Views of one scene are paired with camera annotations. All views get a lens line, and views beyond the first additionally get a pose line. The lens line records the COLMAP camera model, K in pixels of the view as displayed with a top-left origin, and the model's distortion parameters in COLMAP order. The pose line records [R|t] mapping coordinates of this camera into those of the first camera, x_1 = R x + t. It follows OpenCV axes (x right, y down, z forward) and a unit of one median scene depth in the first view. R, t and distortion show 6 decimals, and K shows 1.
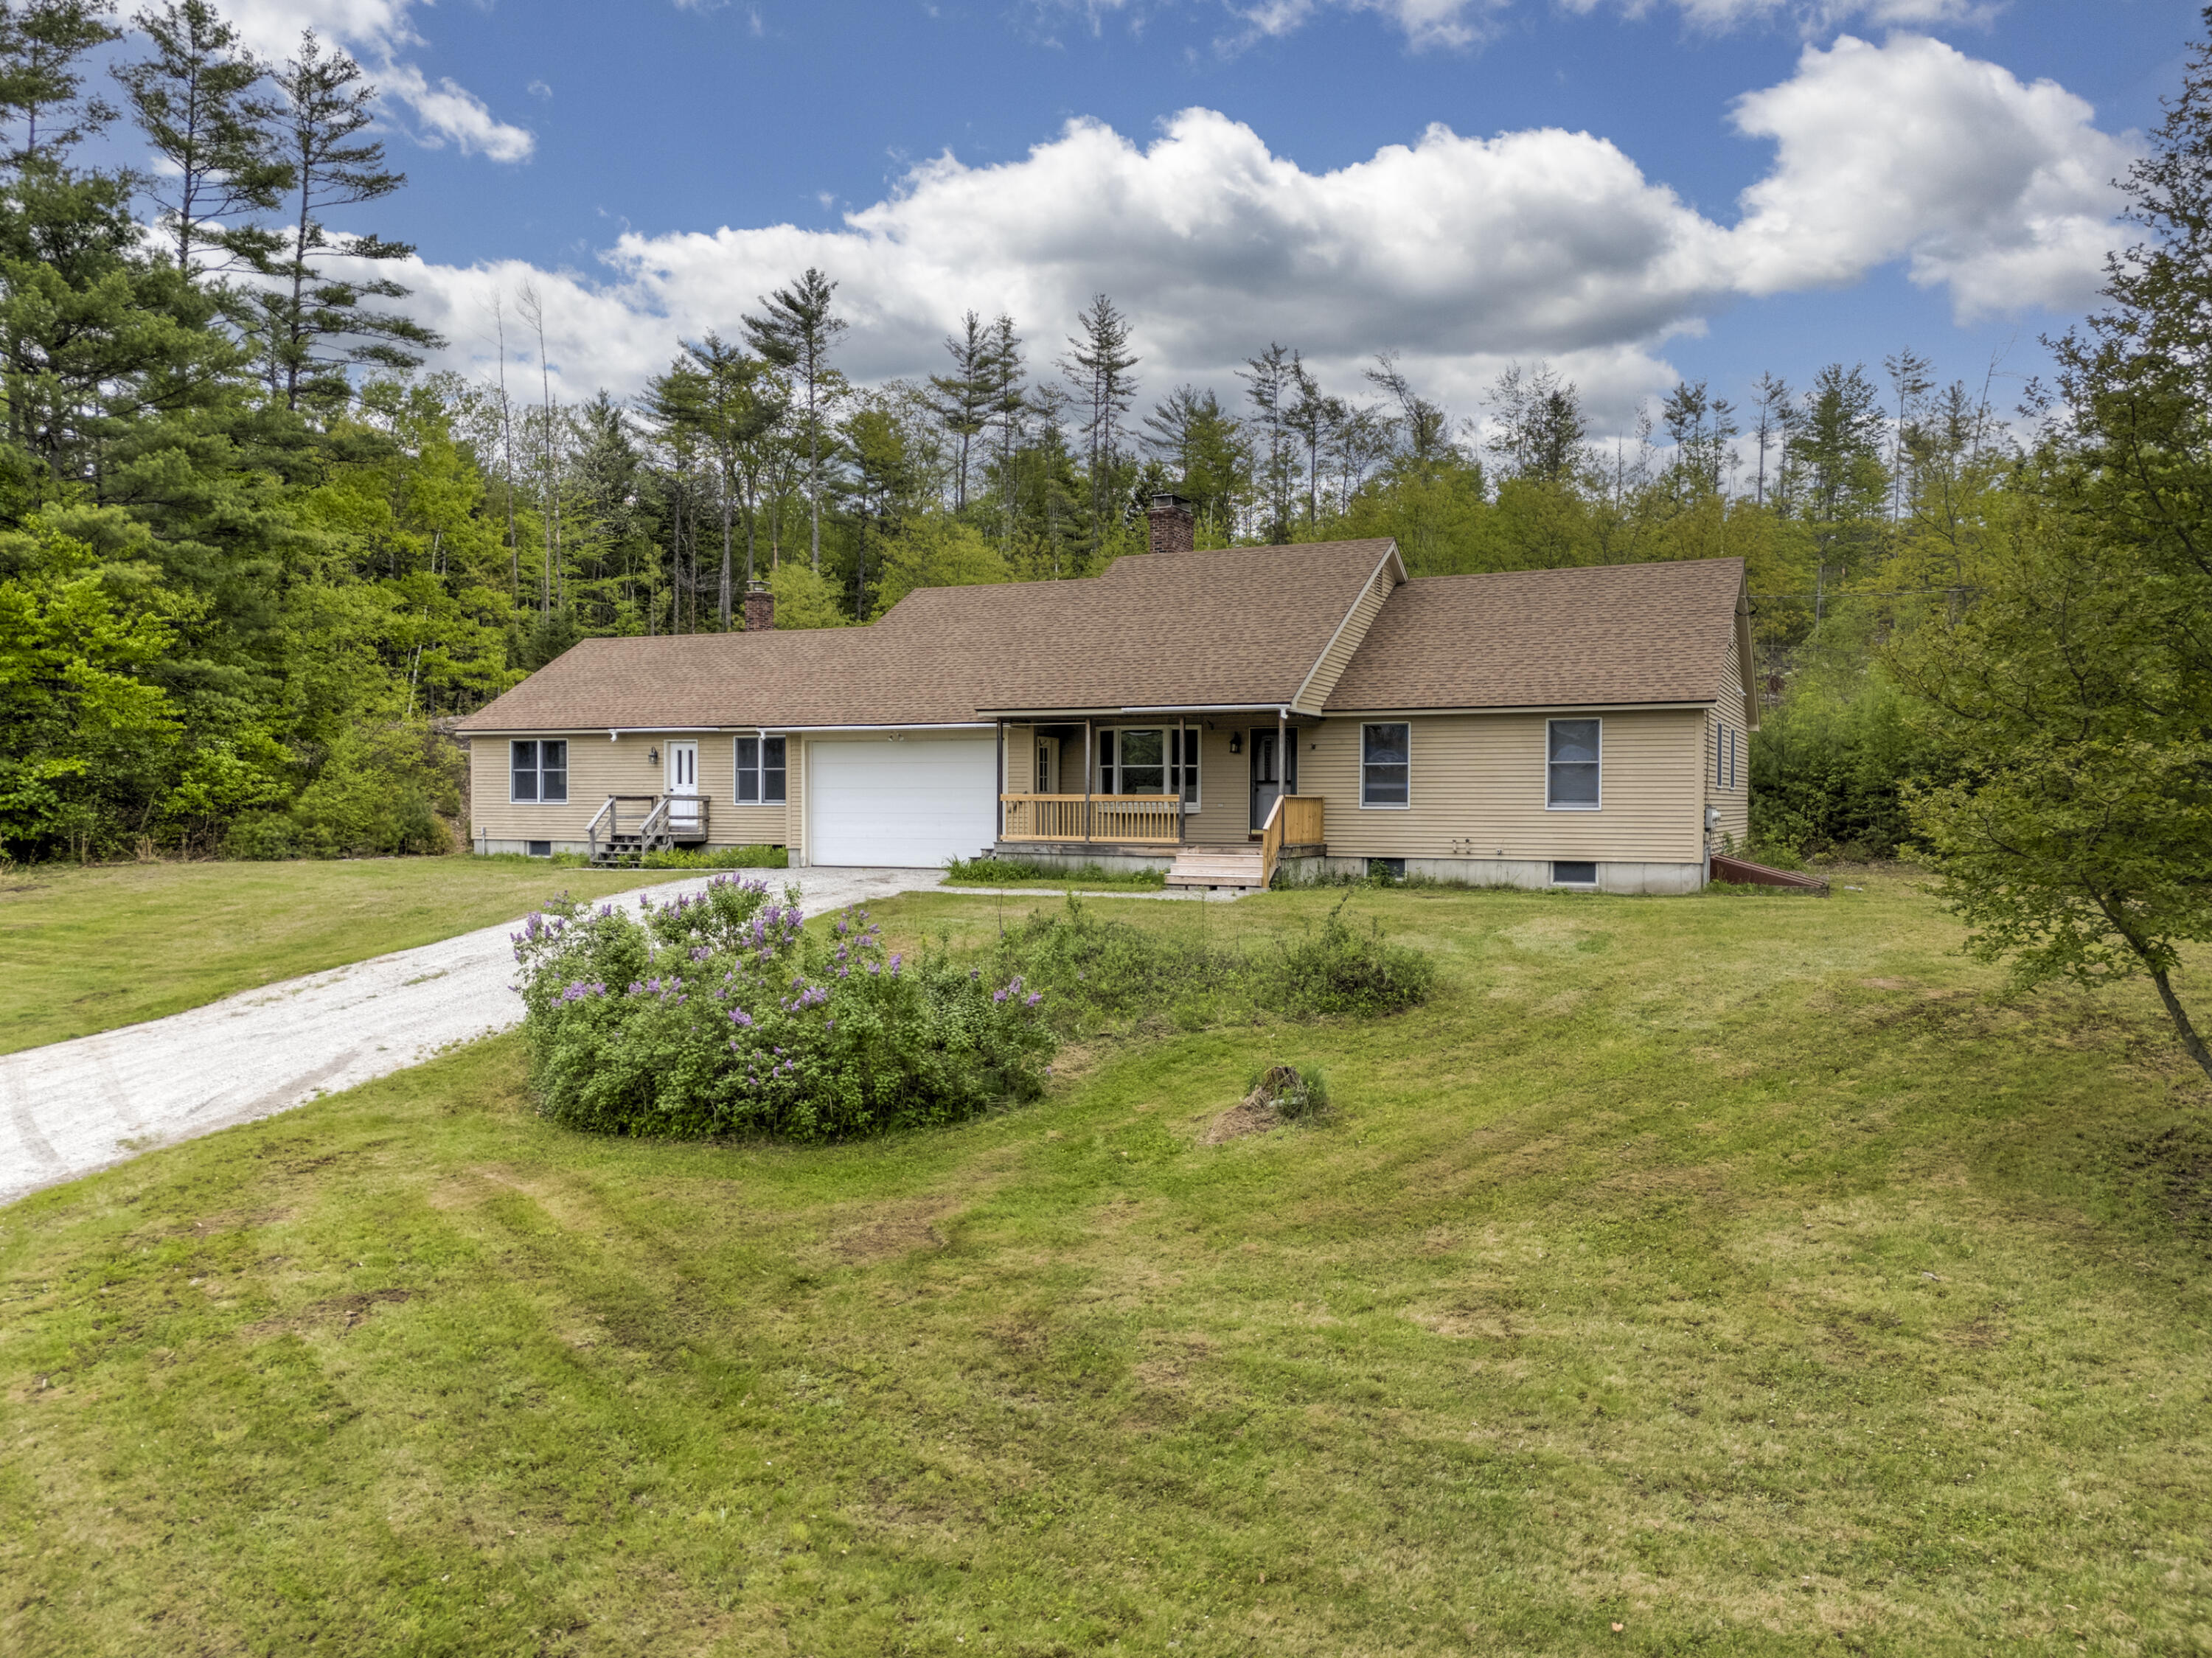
lens RADIAL K [[1628.3, 0, 1112.5], [0, 1628.3, 824.7], [0, 0, 1]] dist [0.072263, -0.061378]
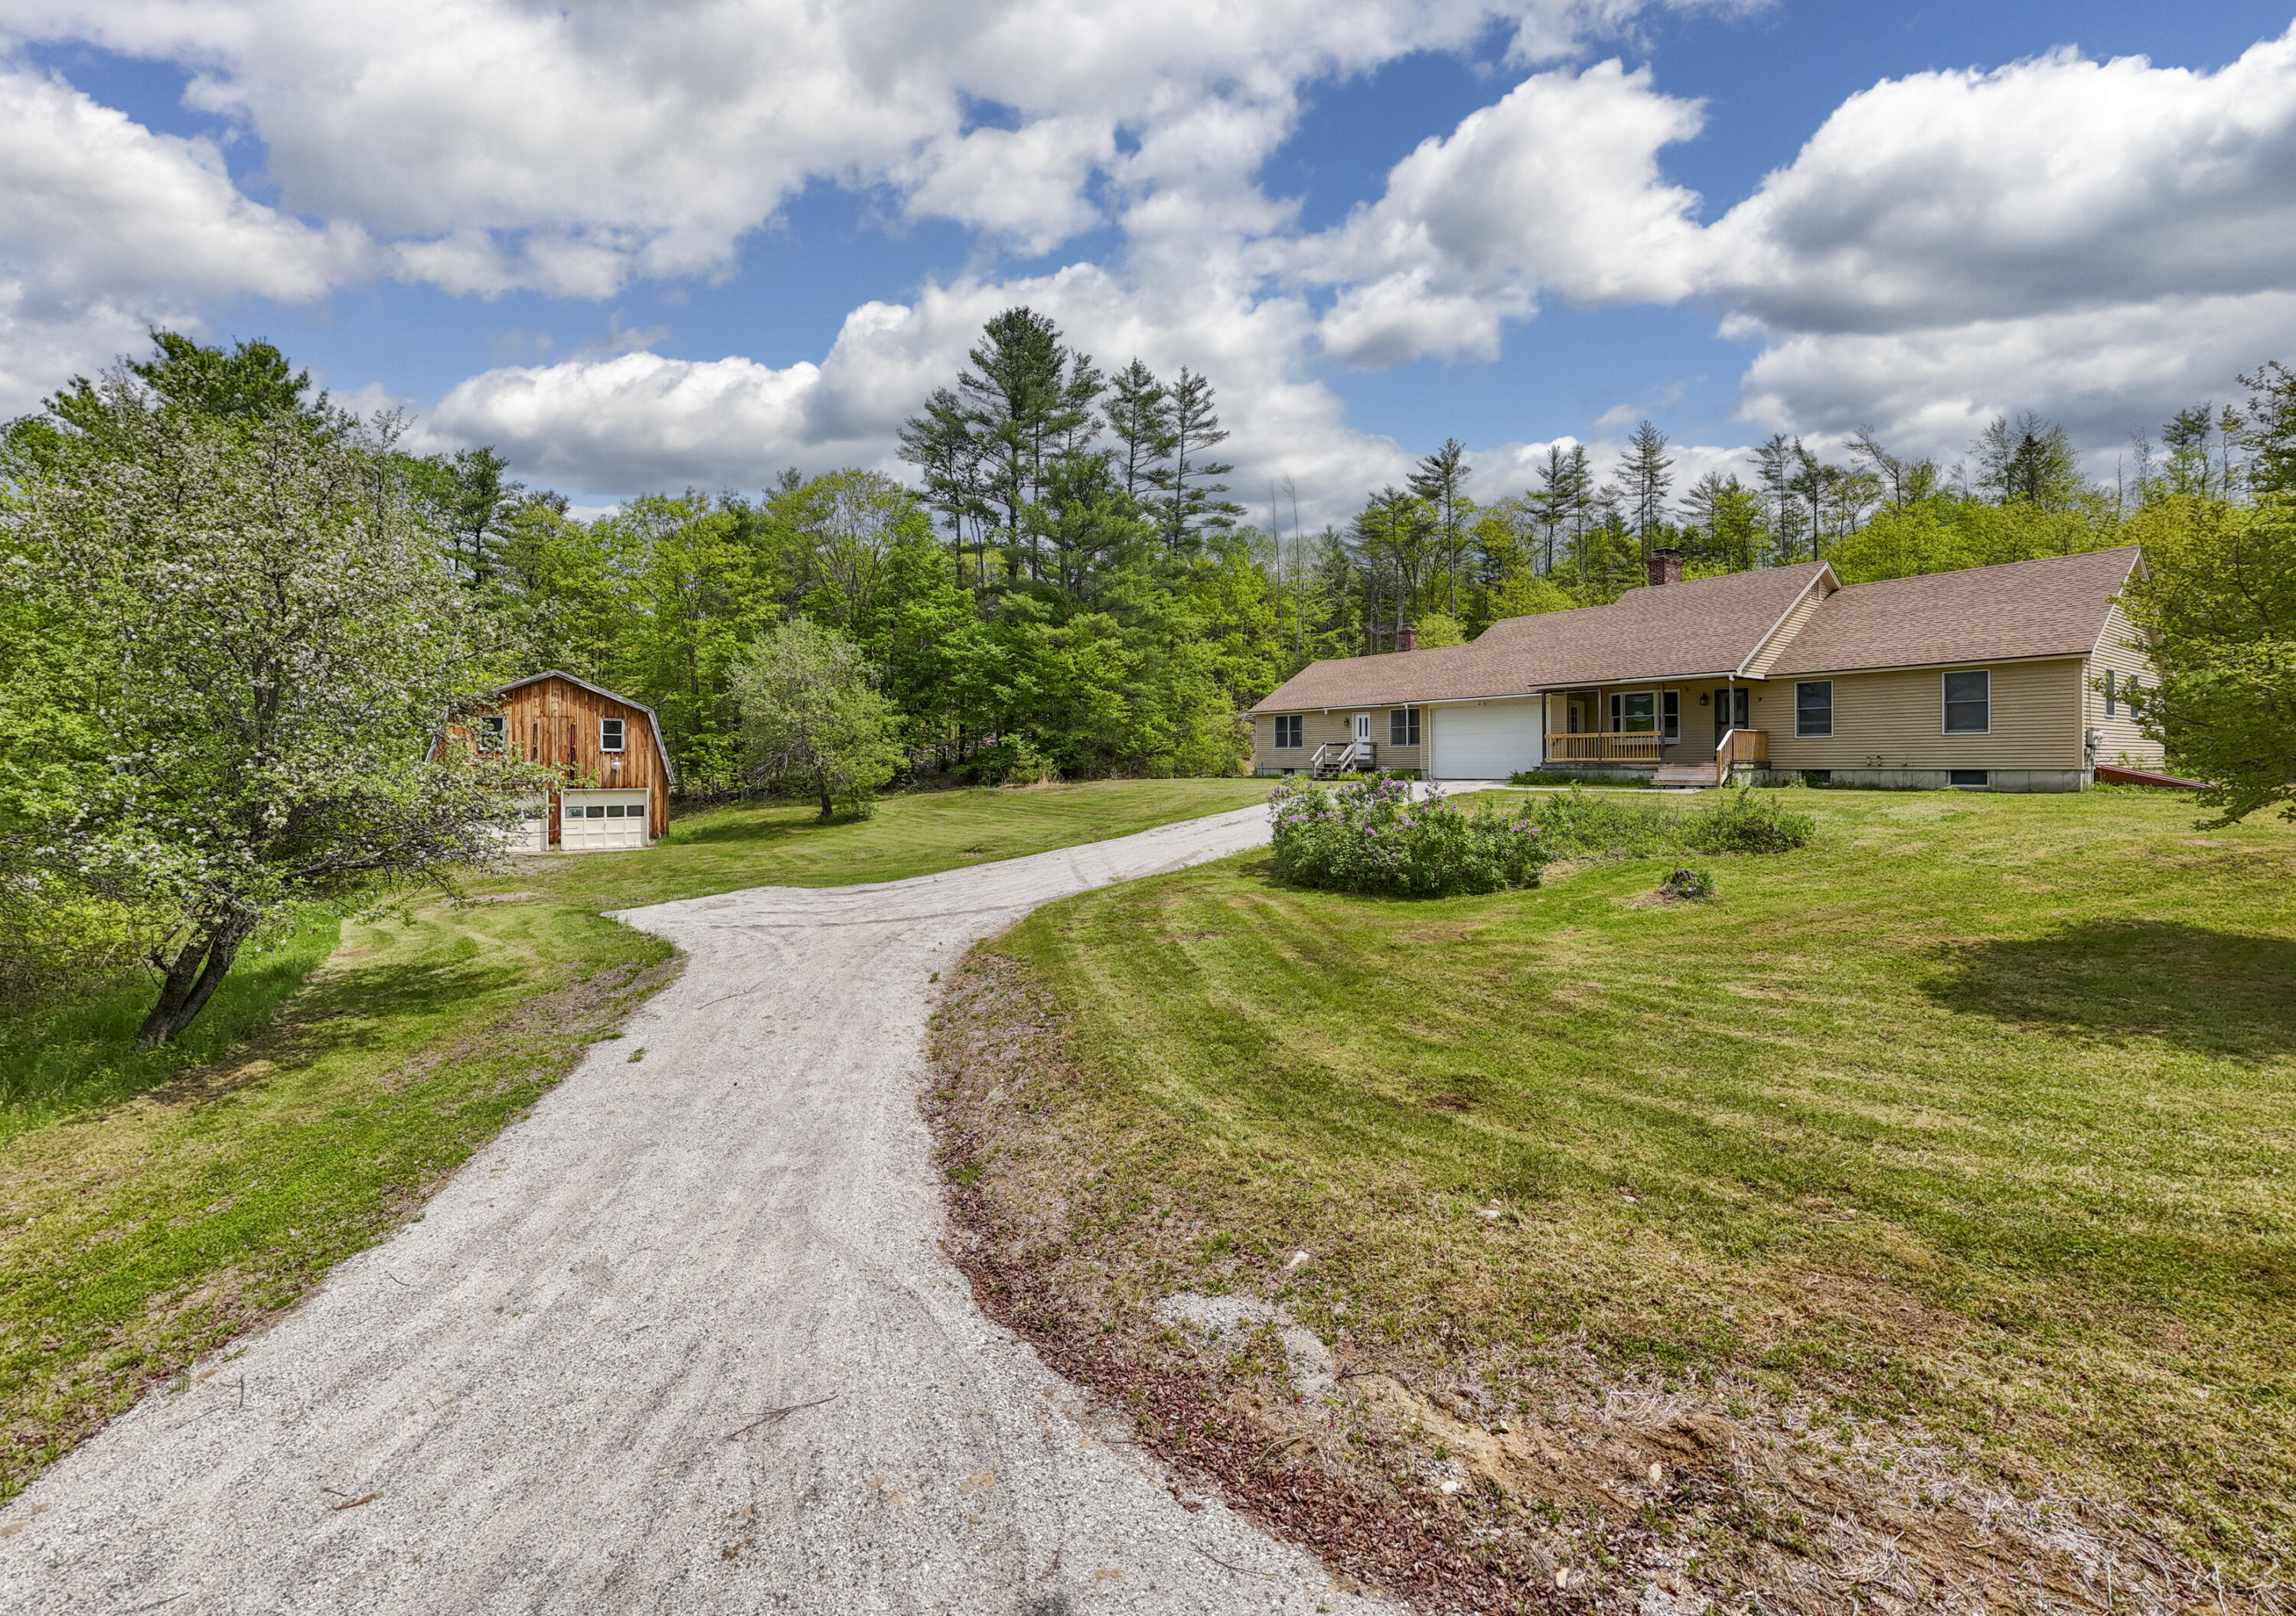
lens RADIAL K [[972.4, 0, 1135.0], [0, 972.4, 779.1], [0, 0, 1]] dist [-0.000954, 0.001246]
pose [[0.876027, 0.001007, -0.482261, 0.039283], [0.000094, 0.999997, 0.002260, 0.021018], [0.482262, -0.002025, 0.876025, -0.076870]]
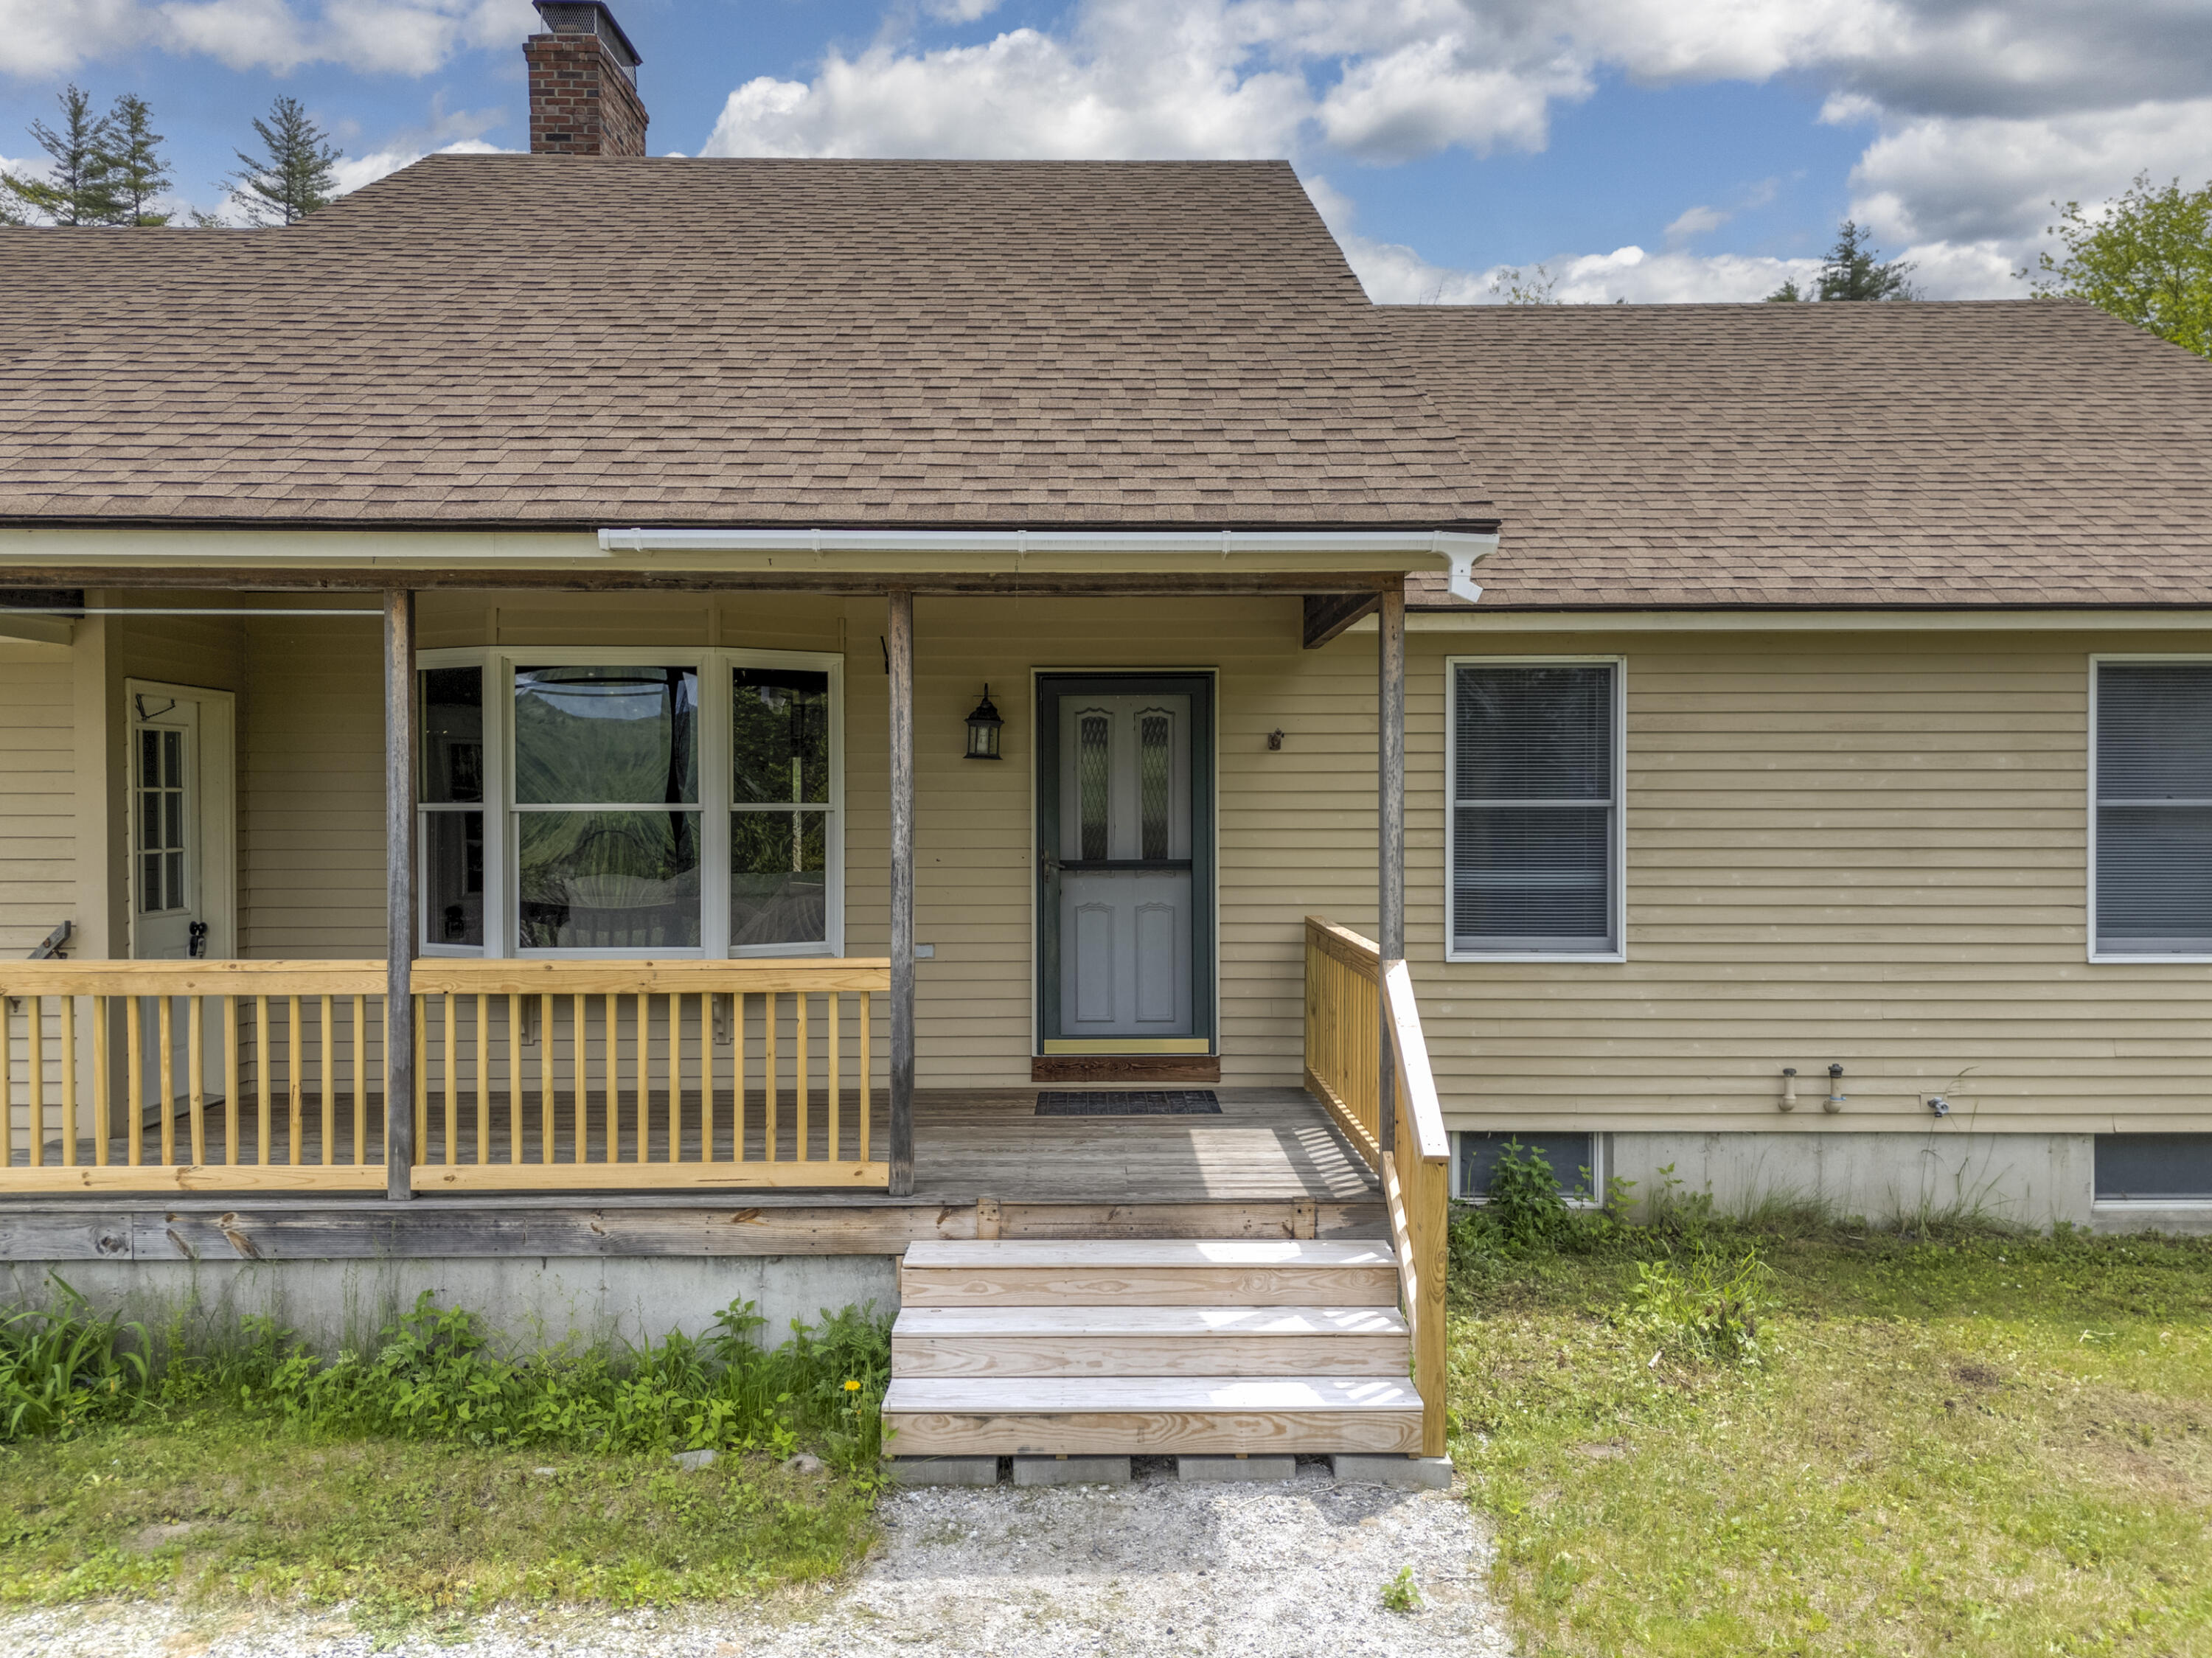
lens RADIAL K [[1628.3, 0, 1112.8], [0, 1628.3, 825.2], [0, 0, 1]] dist [0.072263, -0.061378]
pose [[0.898546, -0.011778, 0.438721, -0.020065], [0.010899, 0.999930, 0.004521, -0.028017], [-0.438744, 0.000719, 0.898612, 0.608163]]
